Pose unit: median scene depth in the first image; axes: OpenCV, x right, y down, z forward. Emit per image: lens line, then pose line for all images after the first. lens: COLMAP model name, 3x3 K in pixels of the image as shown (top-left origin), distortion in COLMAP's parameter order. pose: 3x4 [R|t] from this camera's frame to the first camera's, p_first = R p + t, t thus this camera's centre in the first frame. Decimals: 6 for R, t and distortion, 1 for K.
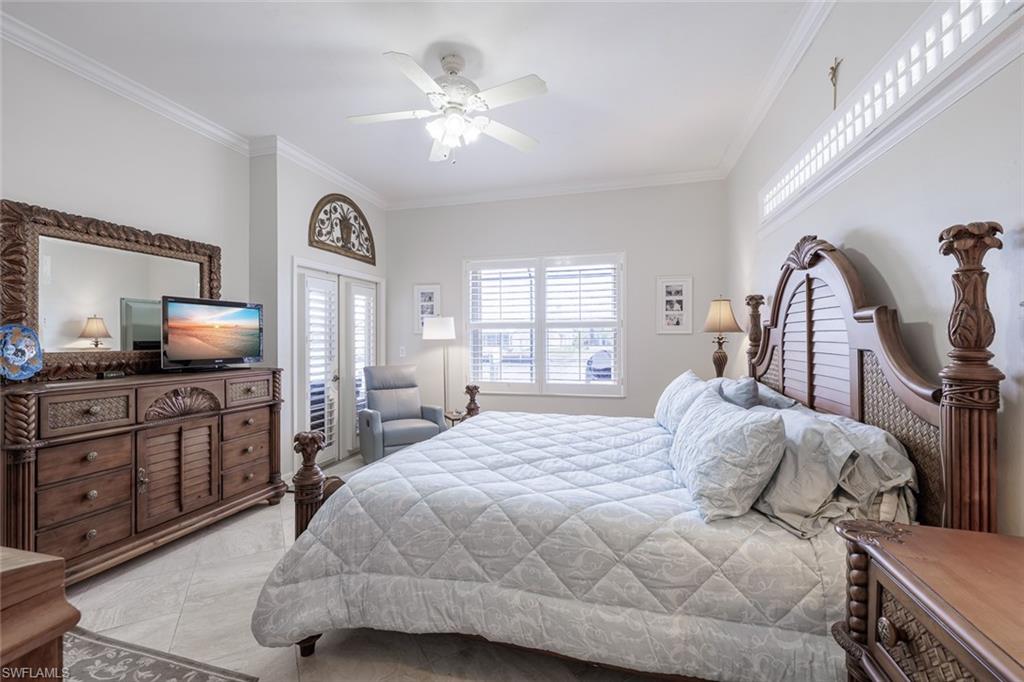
lens RADIAL K [[429.1, 0, 506.1], [0, 429.1, 338.3], [0, 0, 1]] dist [0.000415, 0.000256]
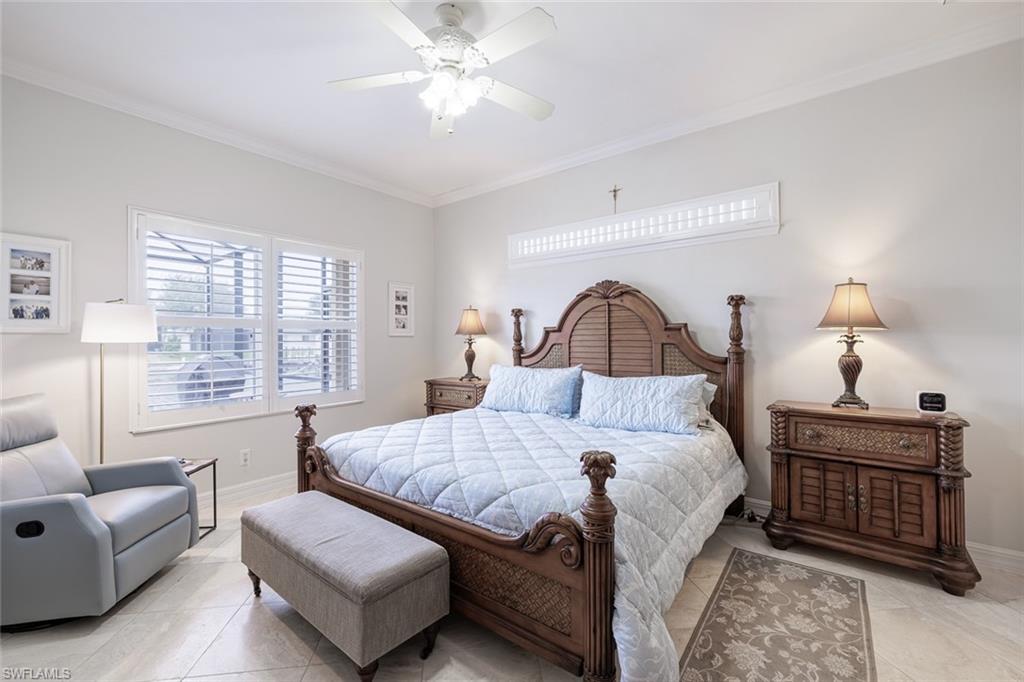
lens RADIAL K [[429.1, 0, 506.1], [0, 429.1, 338.3], [0, 0, 1]] dist [0.000415, 0.000256]
pose [[0.384812, 0.003531, 0.922988, -0.512130], [0.006165, 0.999961, -0.006396, 0.003808], [-0.922975, 0.008152, 0.384775, 0.343718]]
